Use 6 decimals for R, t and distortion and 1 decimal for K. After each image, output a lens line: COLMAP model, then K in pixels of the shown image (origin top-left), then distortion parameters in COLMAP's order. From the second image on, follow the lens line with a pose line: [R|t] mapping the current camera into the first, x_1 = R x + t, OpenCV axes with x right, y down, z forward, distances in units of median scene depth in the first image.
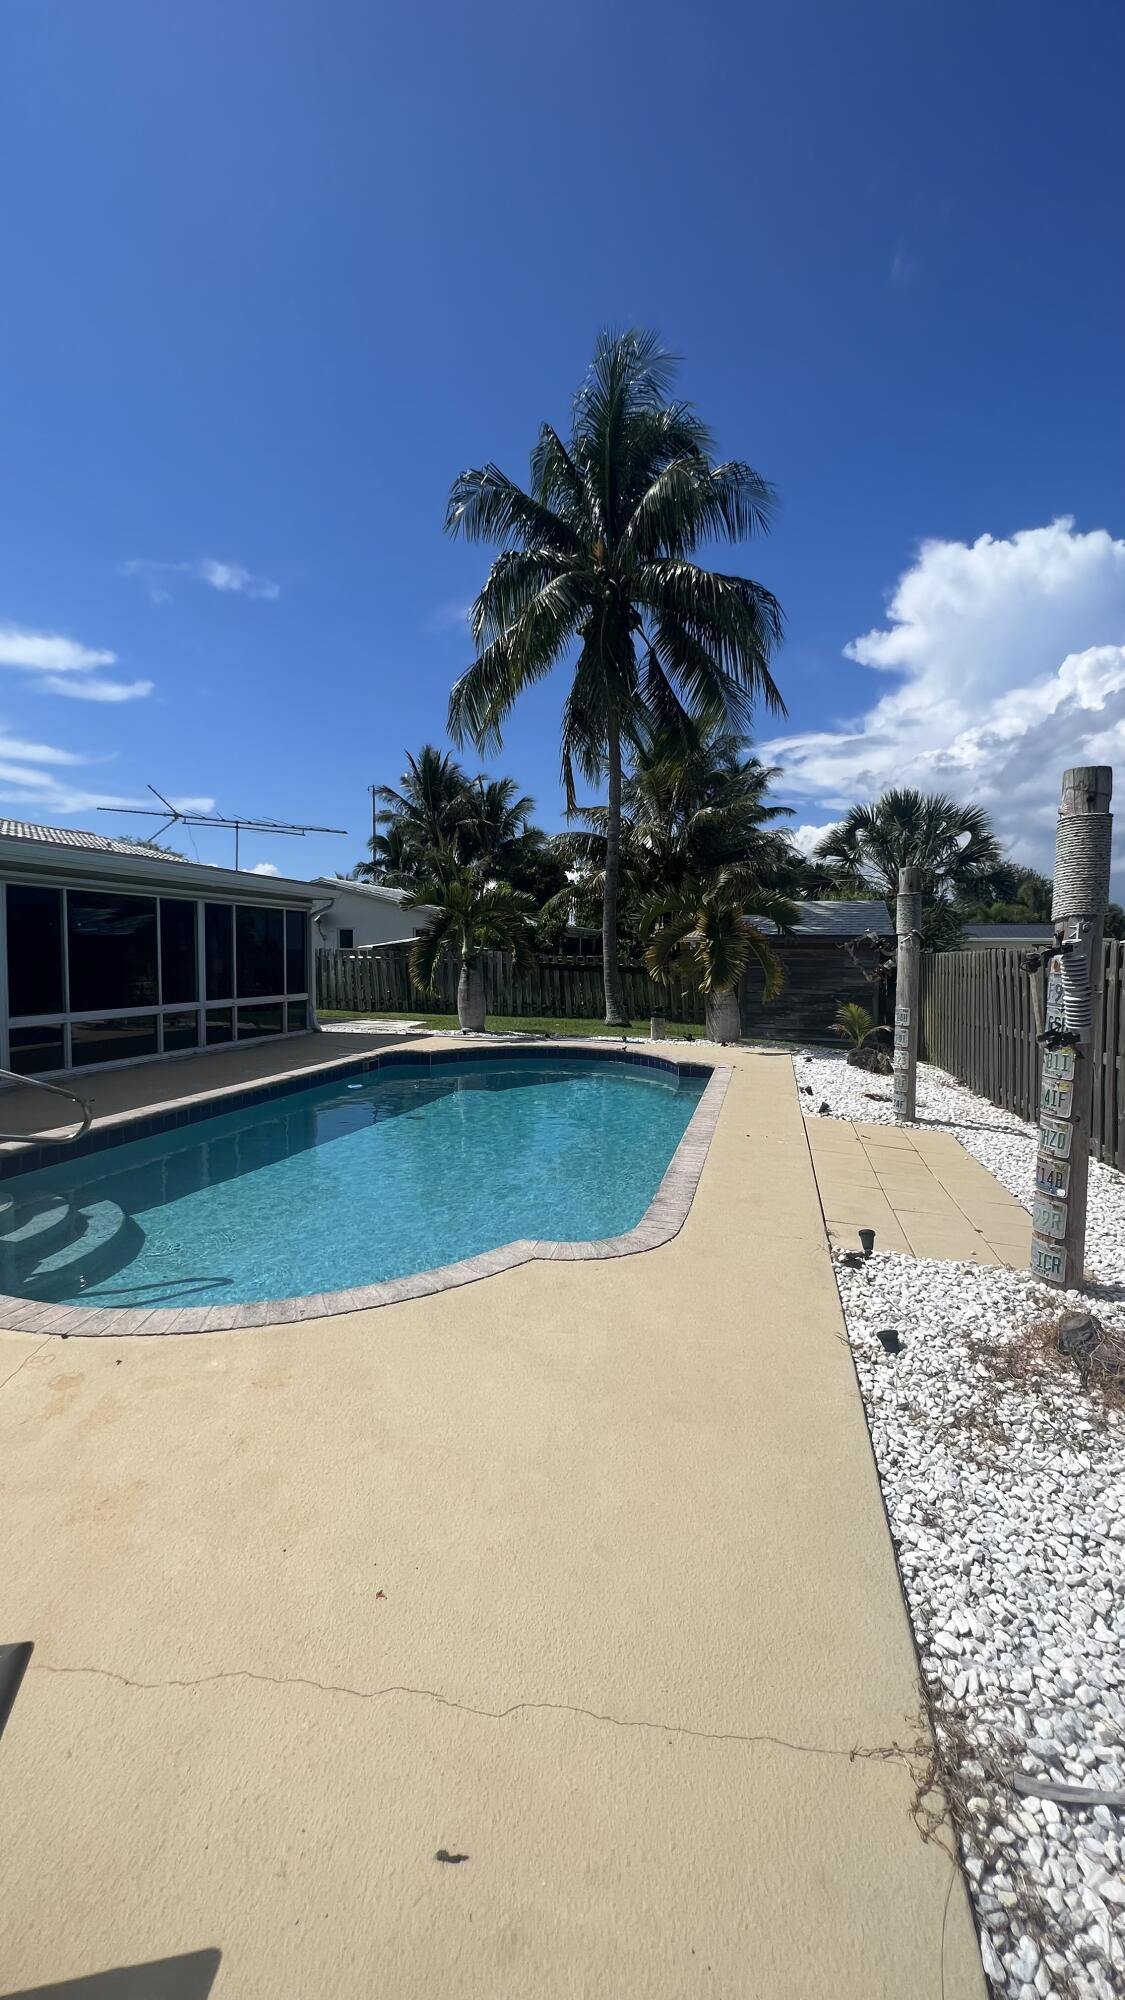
lens RADIAL K [[824.3, 0, 562.5], [0, 824.3, 1000.0], [0, 0, 1]] dist [0.000626, 0.000041]
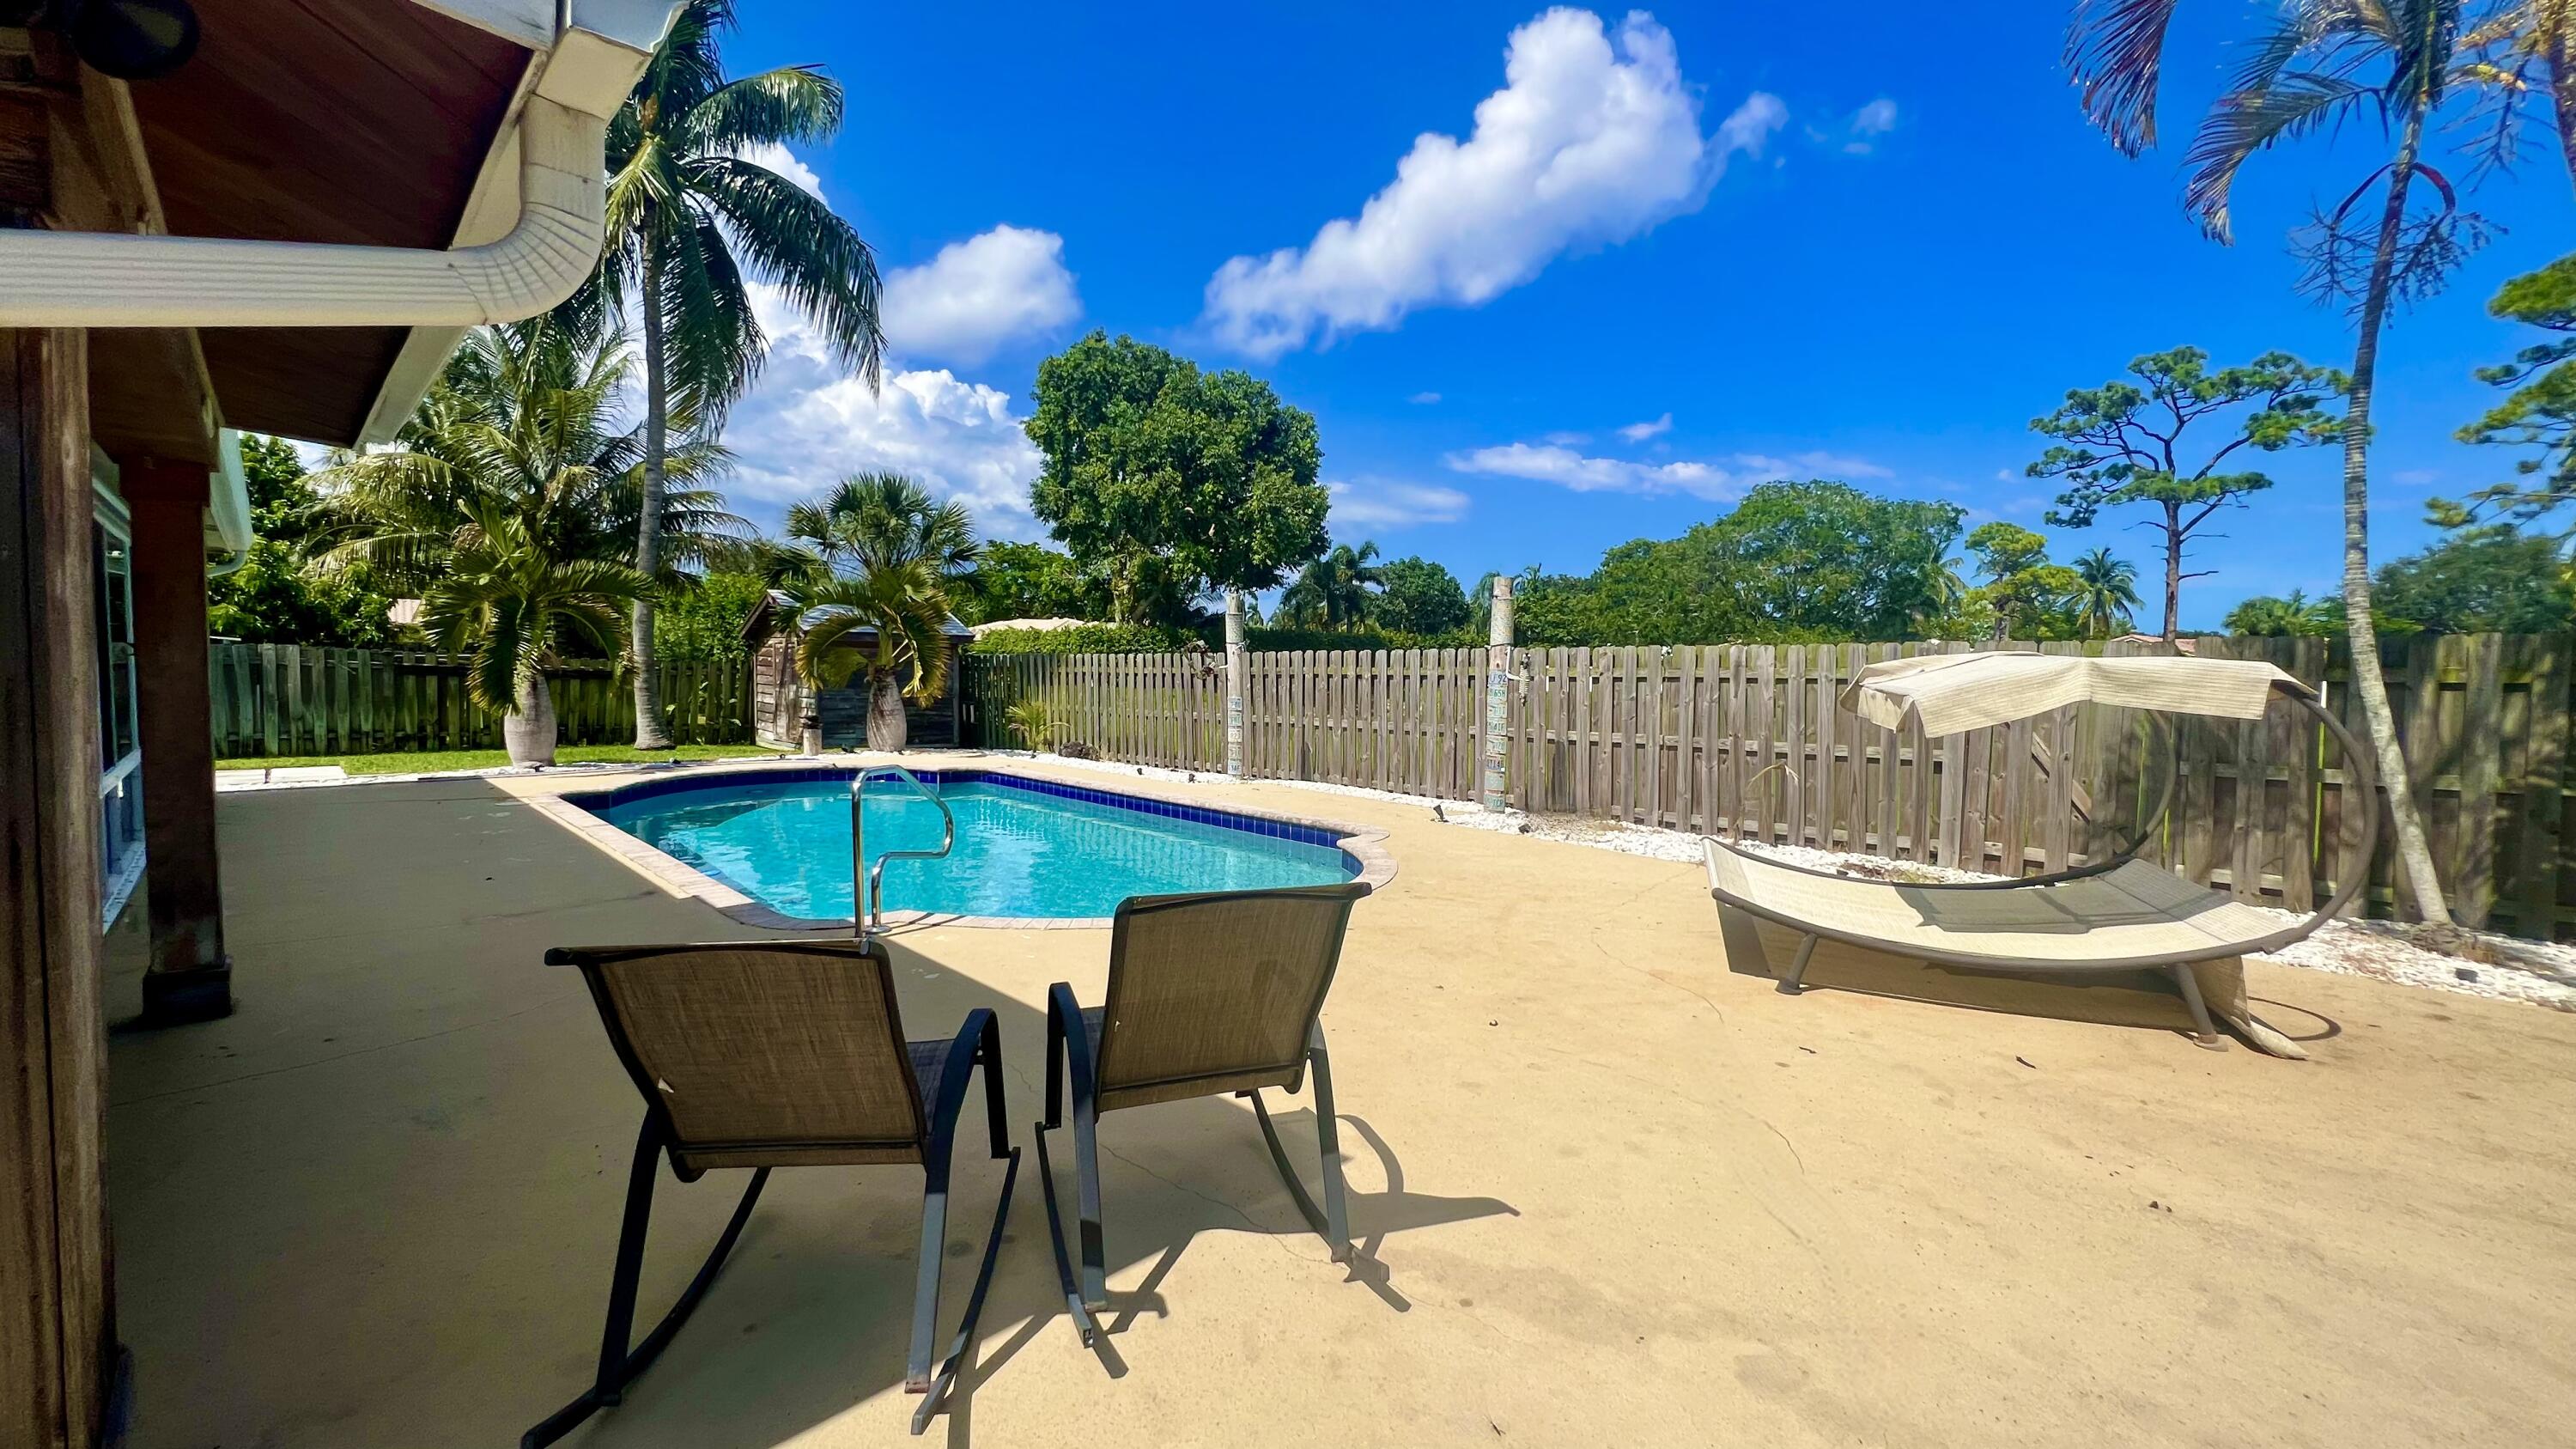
lens RADIAL K [[1061.9, 0, 1288.0], [0, 1061.9, 724.5], [0, 0, 1]] dist [0.000626, 0.000041]
pose [[0.531708, -0.052477, 0.845301, -0.358918], [0.040373, 0.998514, 0.036594, -0.002615], [-0.845965, 0.014670, 0.533036, -0.003369]]
